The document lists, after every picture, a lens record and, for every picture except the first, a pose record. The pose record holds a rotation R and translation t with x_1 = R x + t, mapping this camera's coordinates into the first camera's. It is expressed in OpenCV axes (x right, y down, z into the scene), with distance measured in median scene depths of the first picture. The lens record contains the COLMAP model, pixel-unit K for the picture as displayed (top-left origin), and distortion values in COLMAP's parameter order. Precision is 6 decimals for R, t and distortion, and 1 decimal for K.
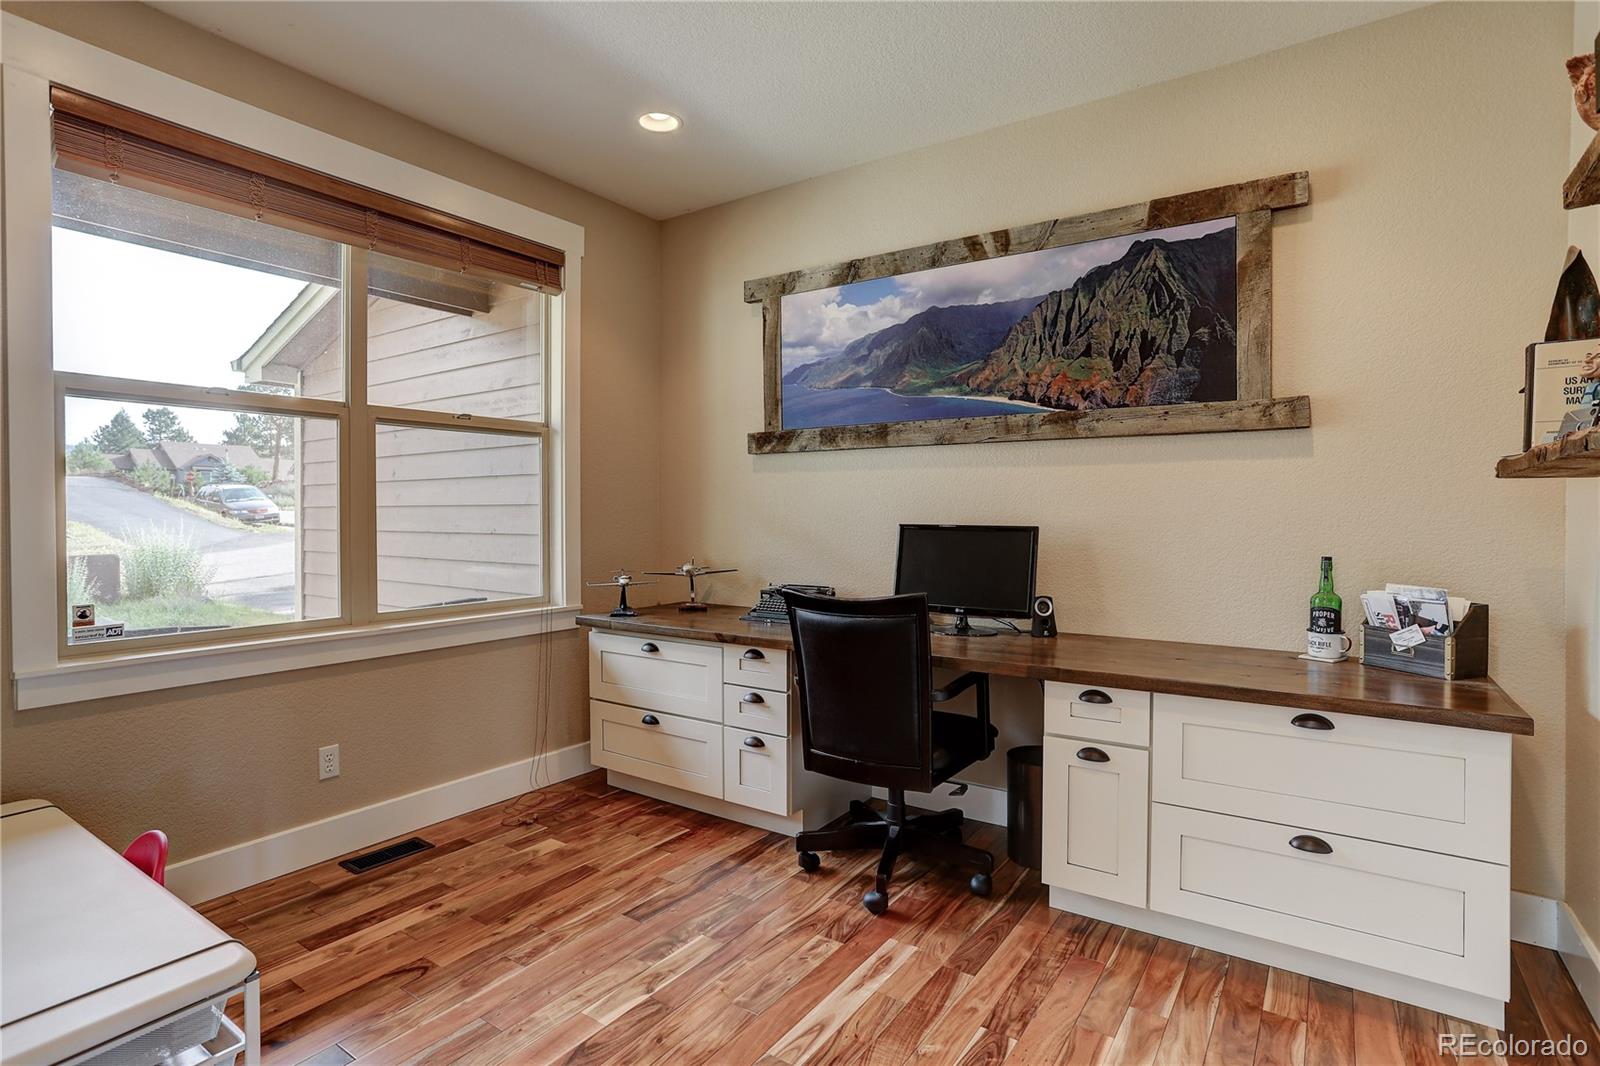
lens RADIAL K [[791.3, 0, 796.9], [0, 791.3, 514.2], [0, 0, 1]] dist [-0.058340, 0.035836]
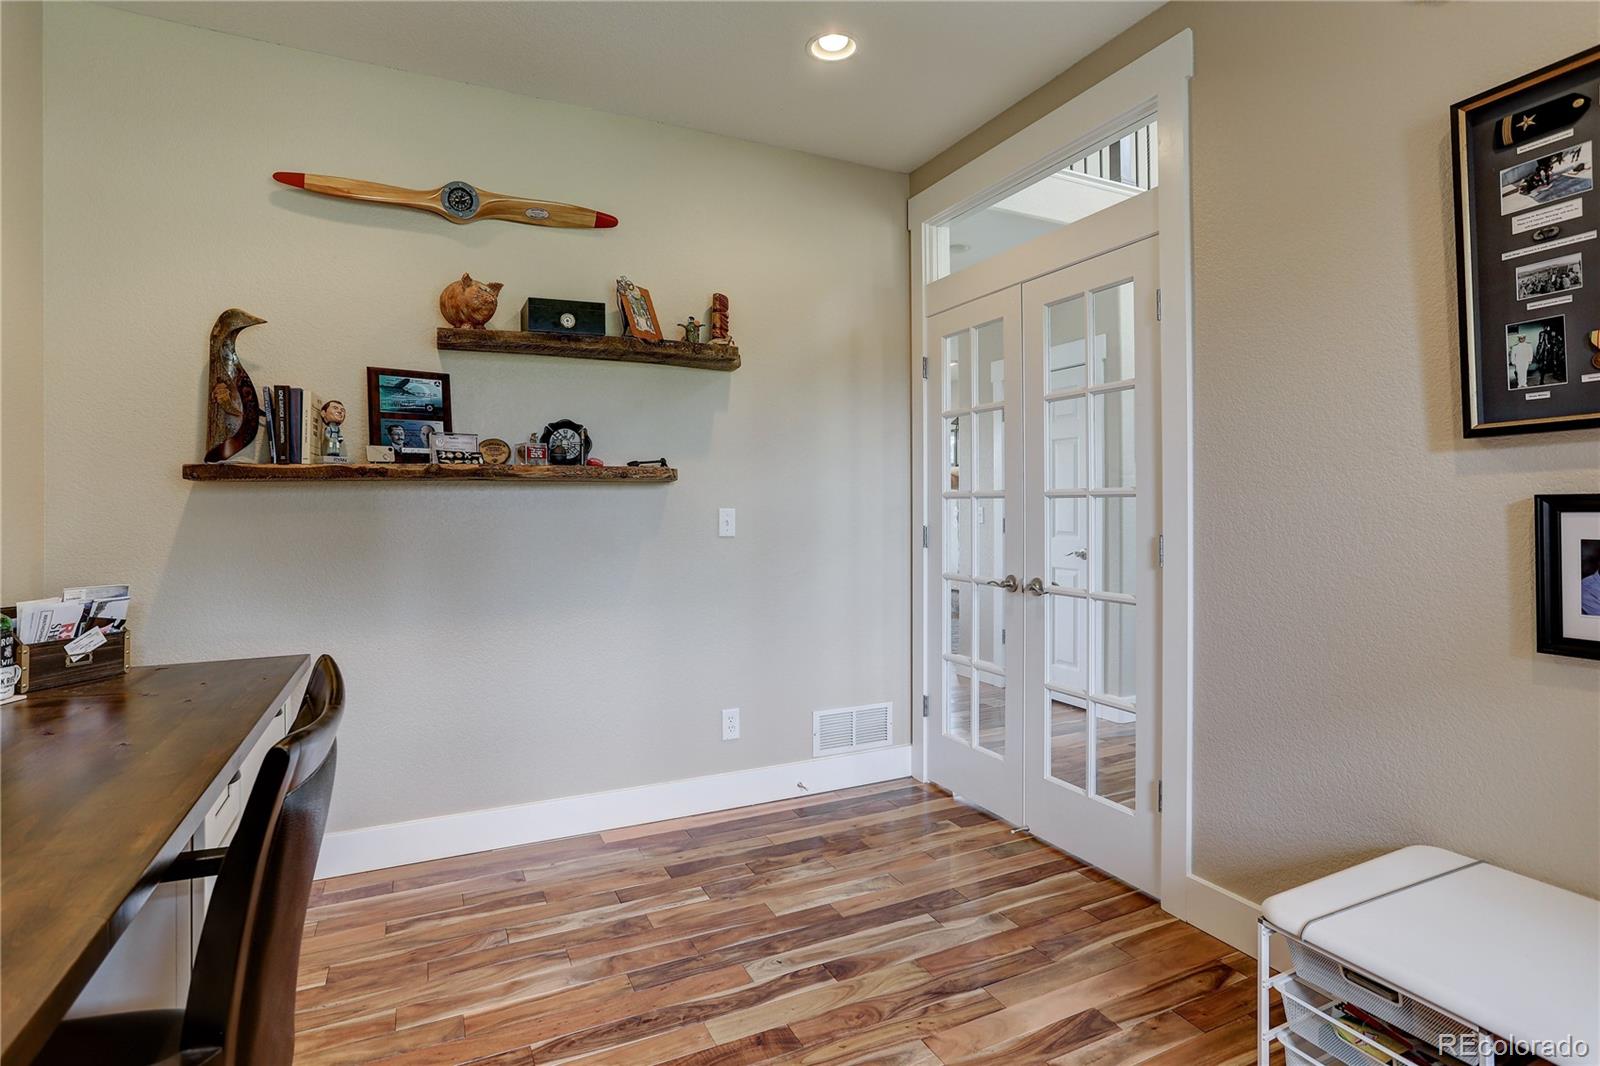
lens RADIAL K [[791.3, 0, 796.9], [0, 791.3, 514.2], [0, 0, 1]] dist [-0.058340, 0.035836]
pose [[-0.867707, -0.000312, 0.497076, -0.410971], [0.006347, 0.999911, 0.011708, -0.000510], [-0.497036, 0.013314, -0.867628, 1.390631]]
